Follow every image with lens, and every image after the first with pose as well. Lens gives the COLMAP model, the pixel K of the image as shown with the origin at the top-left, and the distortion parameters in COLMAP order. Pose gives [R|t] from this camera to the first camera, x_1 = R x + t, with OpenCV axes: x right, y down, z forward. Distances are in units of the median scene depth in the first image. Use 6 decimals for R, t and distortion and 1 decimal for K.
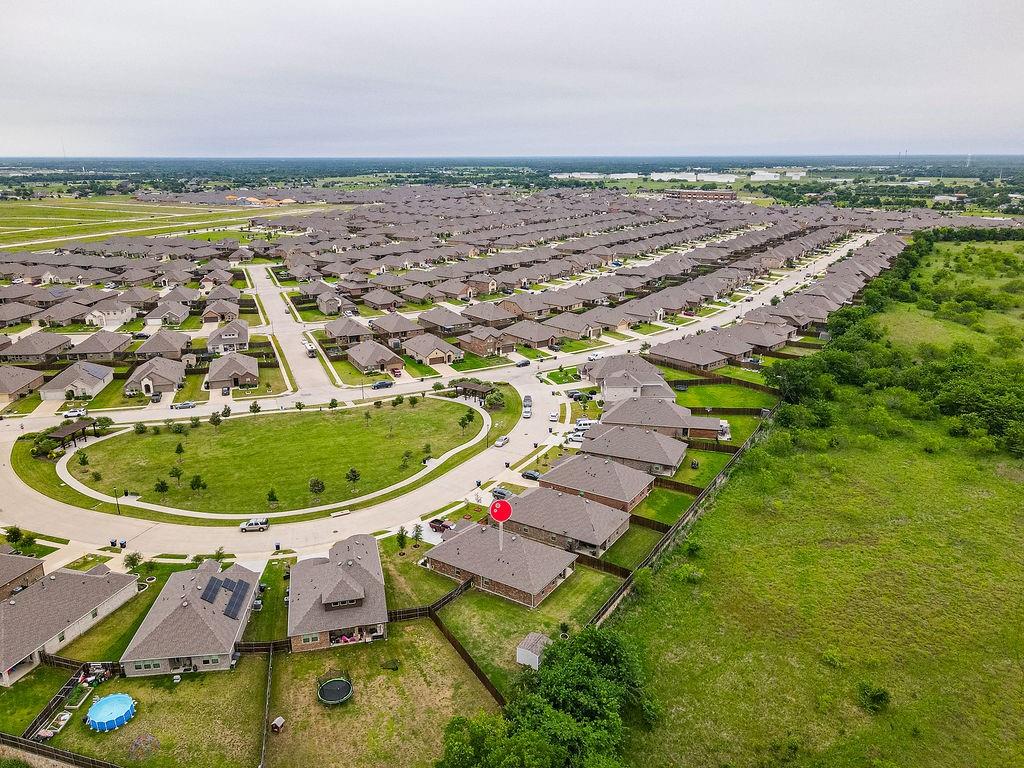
lens RADIAL K [[748.3, 0, 508.3], [0, 748.3, 389.2], [0, 0, 1]] dist [0.011868, 0.014221]
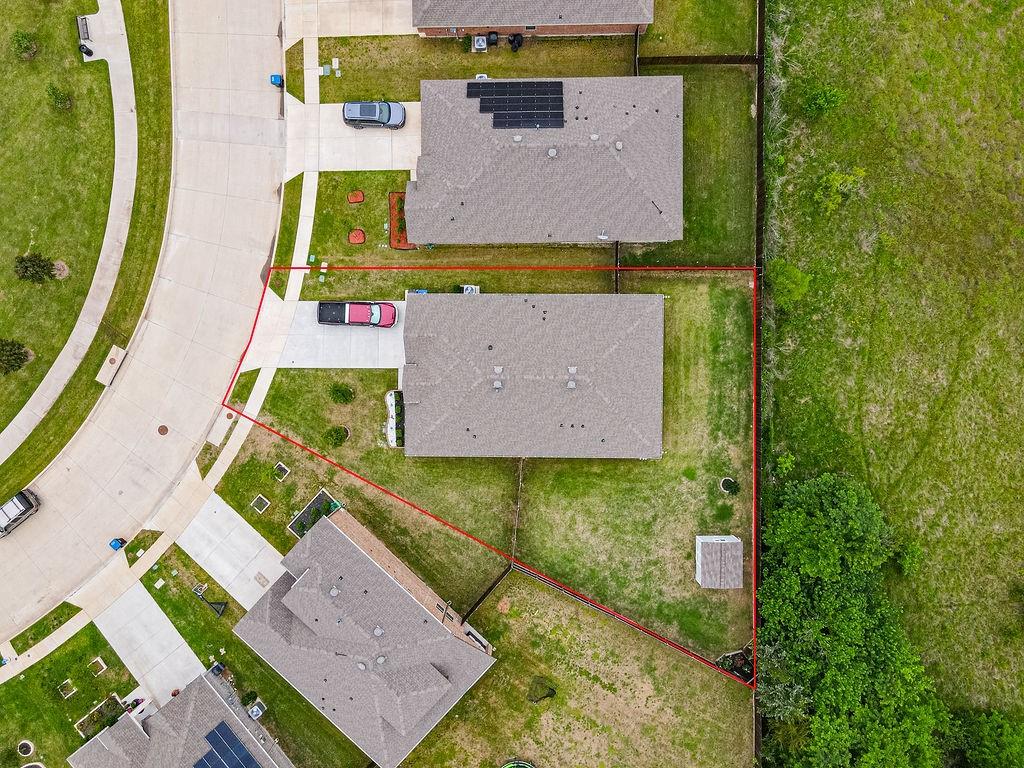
lens RADIAL K [[748.3, 0, 513.9], [0, 748.3, 387.7], [0, 0, 1]] dist [0.011868, 0.014221]
pose [[0.841123, -0.539971, -0.030716, -0.005876], [0.178621, 0.223738, 0.958142, -0.161889], [-0.510497, -0.811402, 0.284641, 0.512615]]
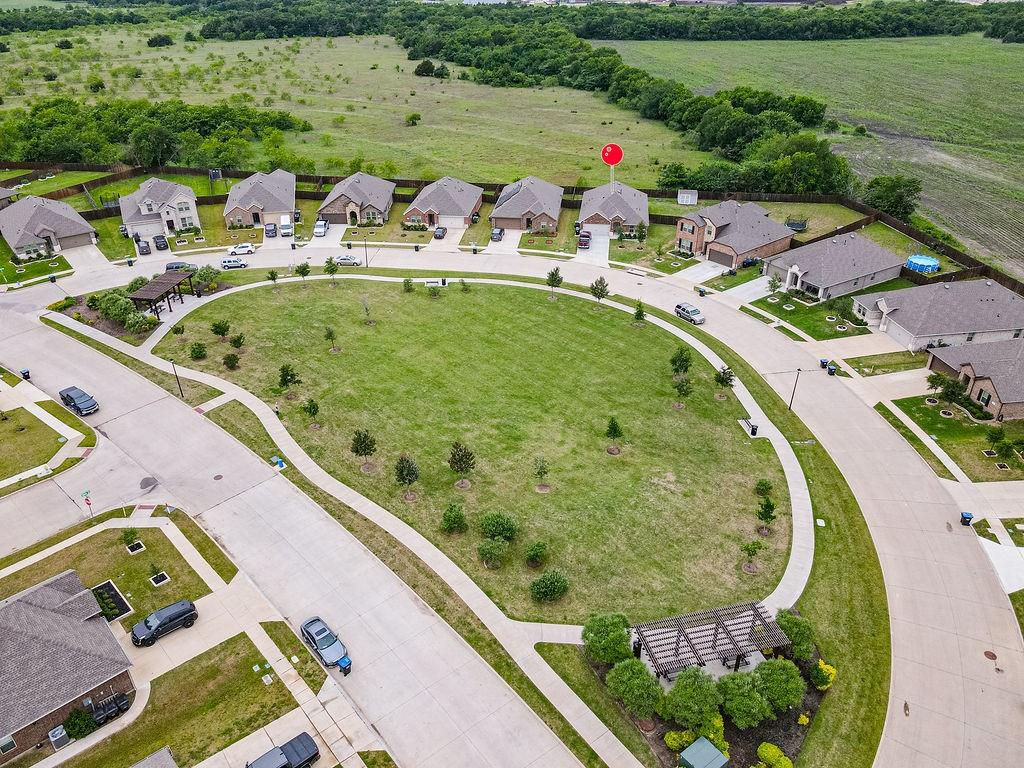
lens RADIAL K [[748.3, 0, 508.3], [0, 748.3, 383.8], [0, 0, 1]] dist [0.011868, 0.014221]
pose [[-0.421839, -0.454175, 0.784715, -0.634089], [0.278626, 0.758672, 0.588883, -0.206835], [-0.862797, 0.467056, -0.193493, 0.921368]]
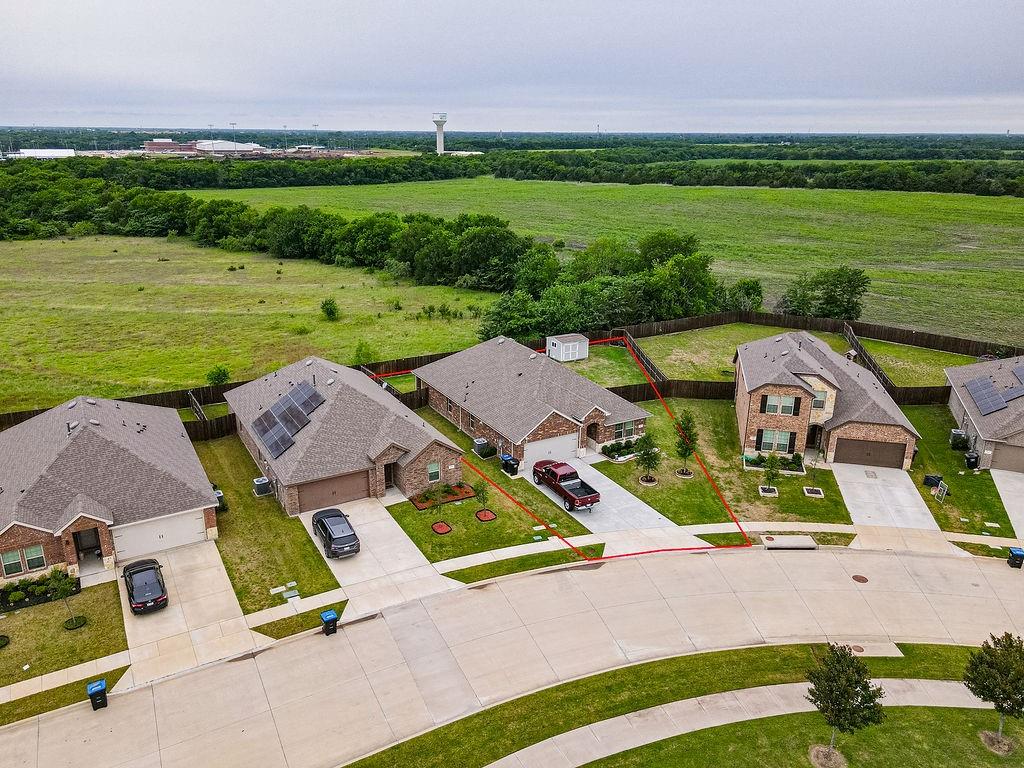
lens RADIAL K [[748.3, 0, 507.9], [0, 748.3, 380.6], [0, 0, 1]] dist [0.011868, 0.014221]
pose [[-0.886850, -0.151035, 0.436676, -0.149676], [0.133330, 0.821218, 0.554819, -0.062848], [-0.442403, 0.550263, -0.708159, 0.843738]]
